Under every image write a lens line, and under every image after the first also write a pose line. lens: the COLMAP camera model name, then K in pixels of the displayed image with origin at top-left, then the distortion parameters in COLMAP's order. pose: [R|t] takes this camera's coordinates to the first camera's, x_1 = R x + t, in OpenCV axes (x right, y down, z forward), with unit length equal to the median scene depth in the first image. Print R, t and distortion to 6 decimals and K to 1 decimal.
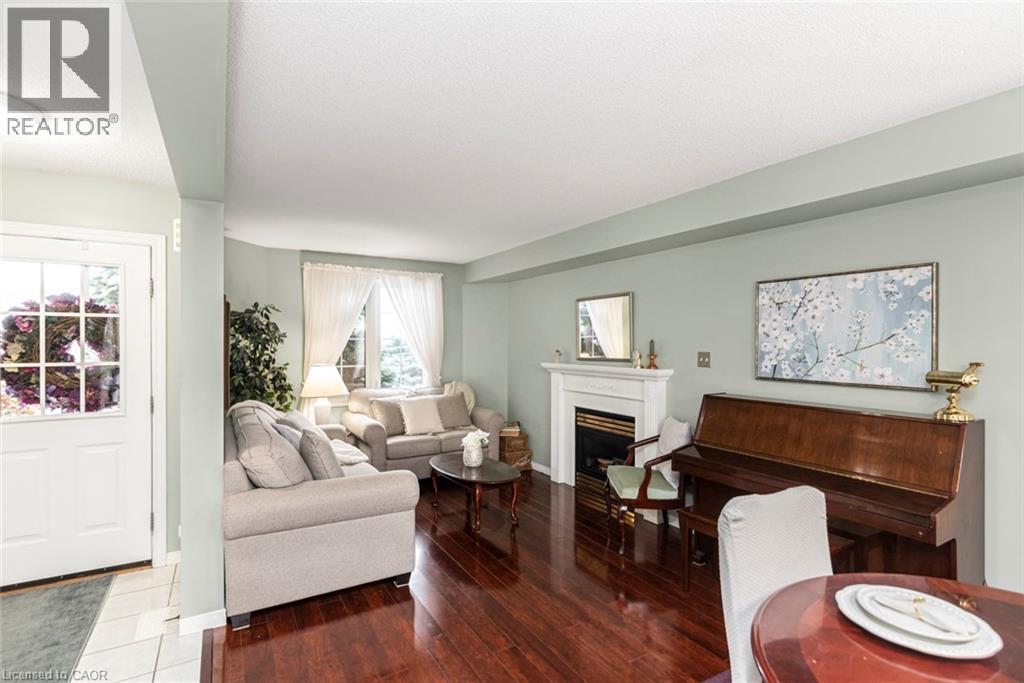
lens RADIAL K [[500.2, 0, 512.0], [0, 500.2, 341.5], [0, 0, 1]] dist [0.002636, 0.000054]
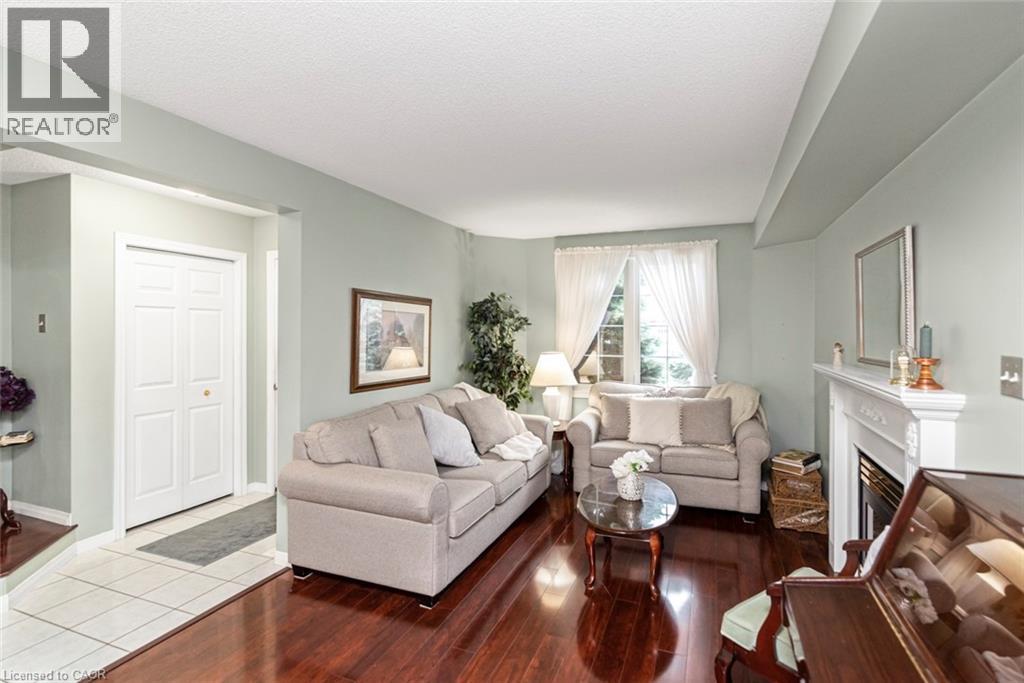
lens RADIAL K [[500.7, 0, 509.9], [0, 500.7, 327.1], [0, 0, 1]] dist [0.000929, 0.000572]
pose [[0.603121, -0.002211, -0.797647, 0.527610], [-0.000193, 0.999996, -0.002919, -0.000032], [0.797650, 0.001914, 0.603118, 0.544421]]
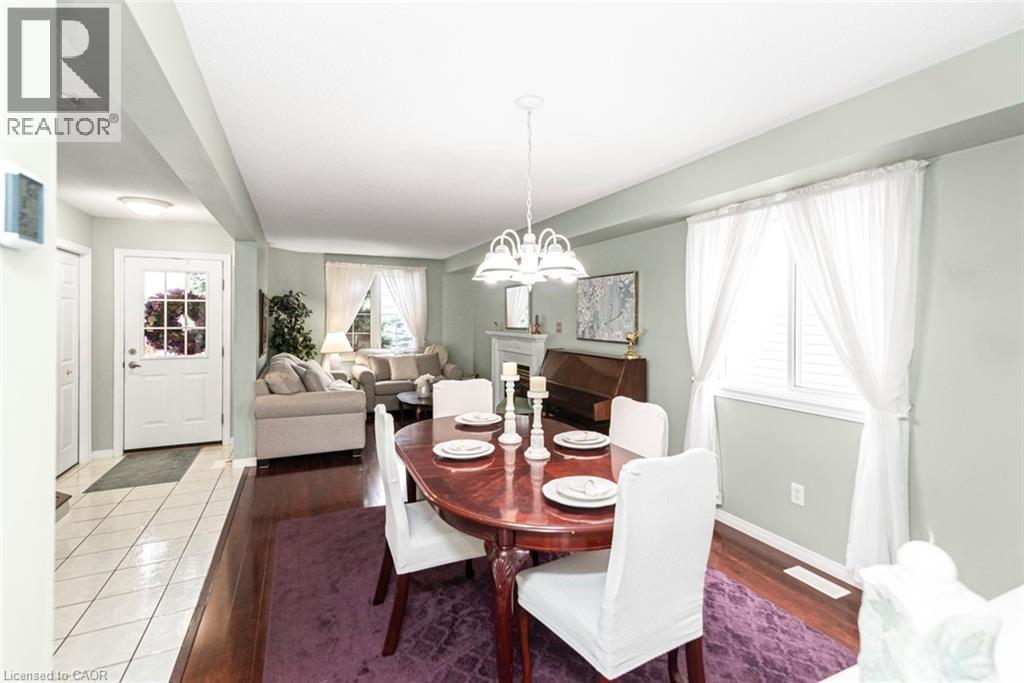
lens RADIAL K [[482.5, 0, 517.7], [0, 482.5, 314.3], [0, 0, 1]] dist [0.017649, 0.000031]
pose [[0.994687, 0.001160, -0.102940, 0.473618], [-0.001654, 0.999988, -0.004714, 0.002342], [0.102933, 0.004859, 0.994676, -0.573970]]
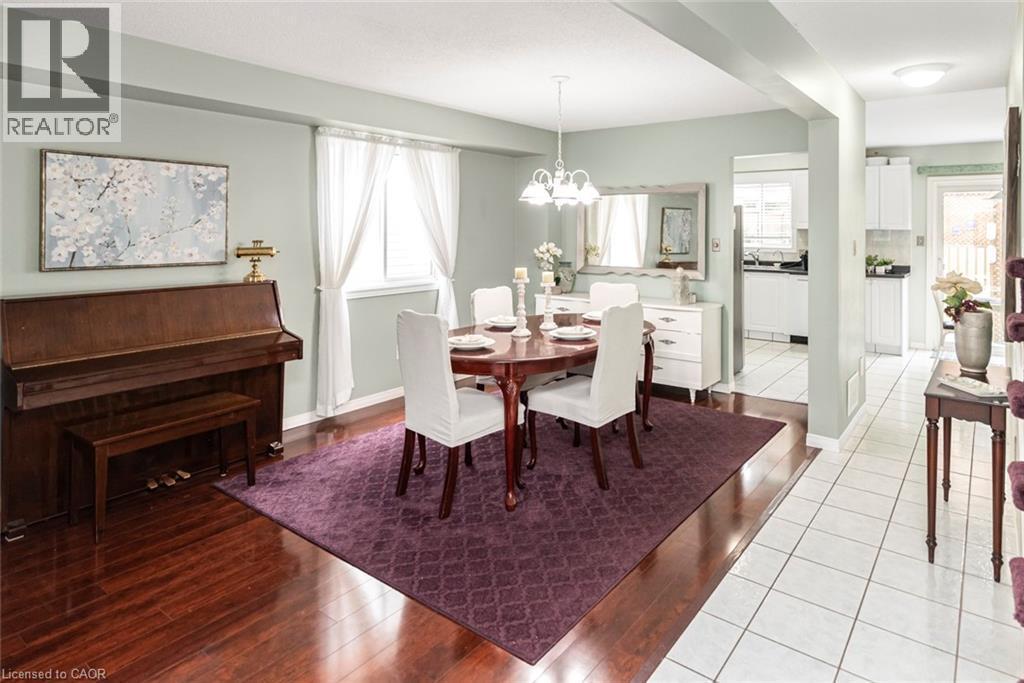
lens RADIAL K [[603.3, 0, 549.7], [0, 603.3, 235.6], [0, 0, 1]] dist [0.016728, -0.000387]
pose [[-0.398258, -0.008480, 0.917234, -0.743597], [-0.003143, 0.999964, 0.007880, 0.008359], [-0.917268, 0.000255, -0.398270, 0.667902]]
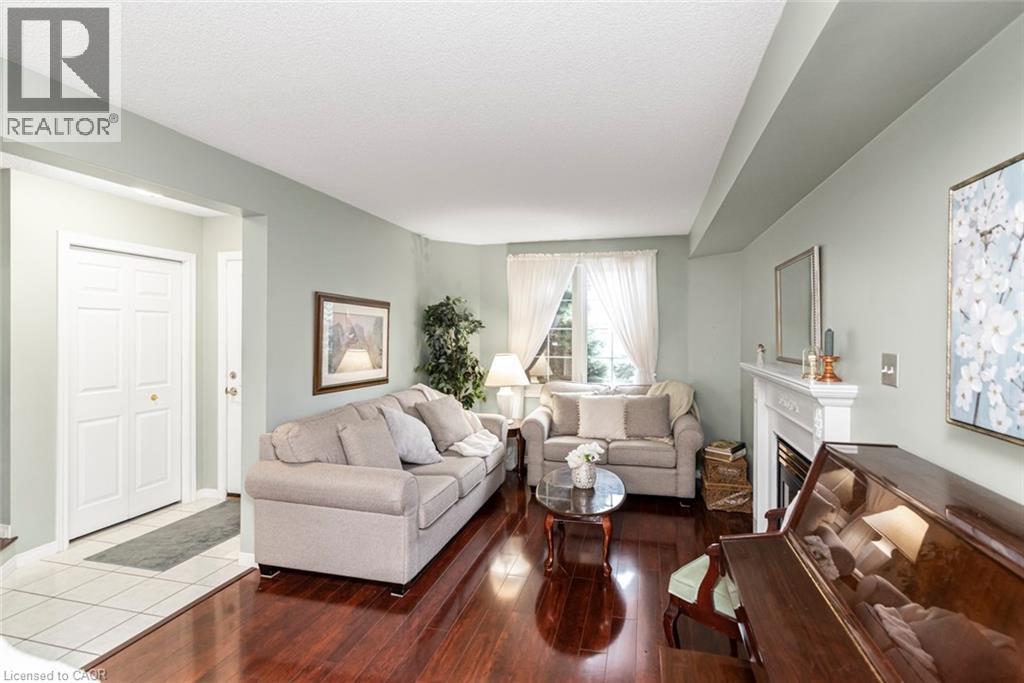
lens RADIAL K [[502.6, 0, 512.4], [0, 502.6, 330.3], [0, 0, 1]] dist [0.000753, -0.000078]
pose [[0.696946, -0.000600, -0.717124, 0.551548], [-0.000826, 0.999998, -0.001639, -0.000680], [0.717123, 0.001735, 0.696944, 0.467202]]
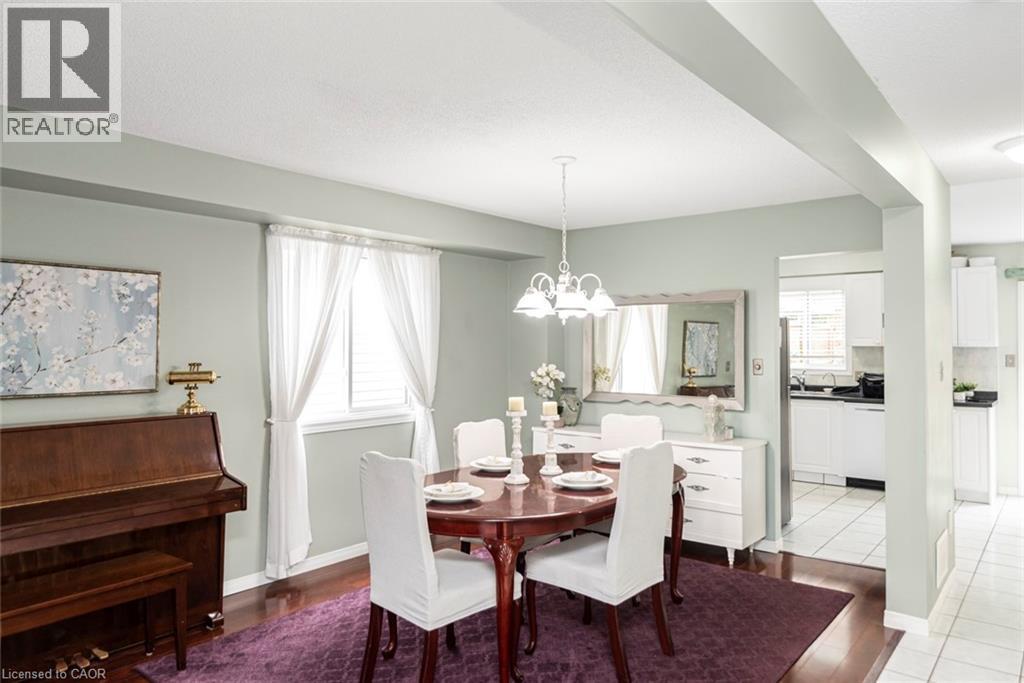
lens RADIAL K [[696.9, 0, 512.0], [0, 696.9, 341.5], [0, 0, 1]] dist [0.002279, 0.000942]
pose [[-0.353424, 0.009340, 0.935417, -0.647705], [-0.000103, 0.999950, -0.010023, 0.005327], [-0.935463, -0.003638, -0.353406, 0.637427]]
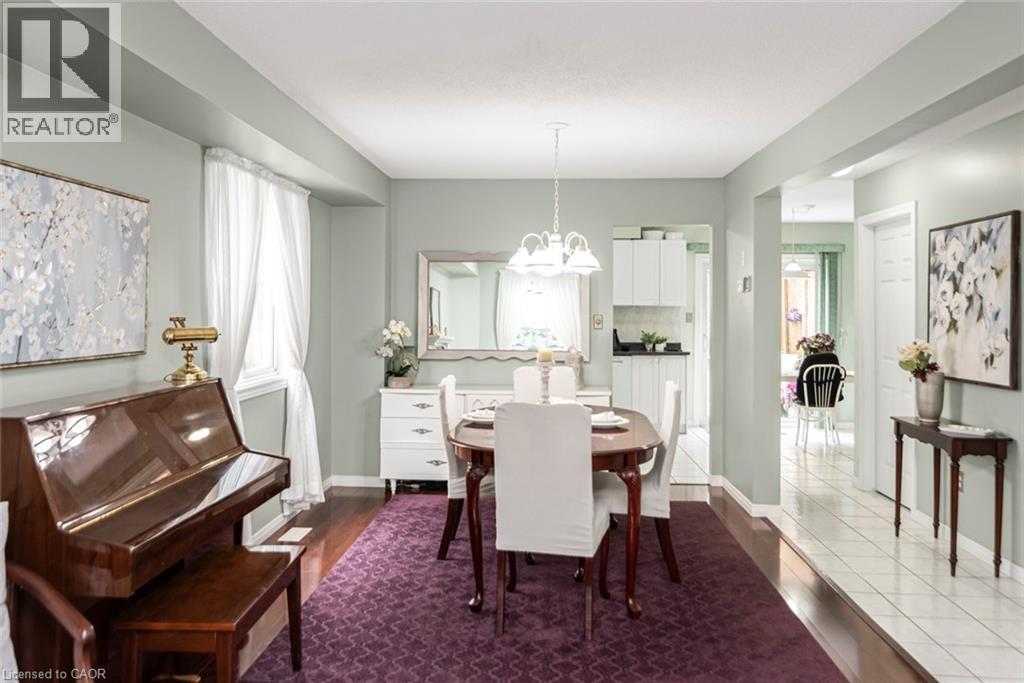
lens RADIAL K [[813.6, 0, 514.5], [0, 813.6, 312.2], [0, 0, 1]] dist [-0.000461, -0.000299]
pose [[-0.835138, -0.004051, 0.550025, -0.323274], [-0.003664, 0.999992, 0.001802, 0.019537], [-0.550028, -0.000511, -0.835146, 1.397451]]
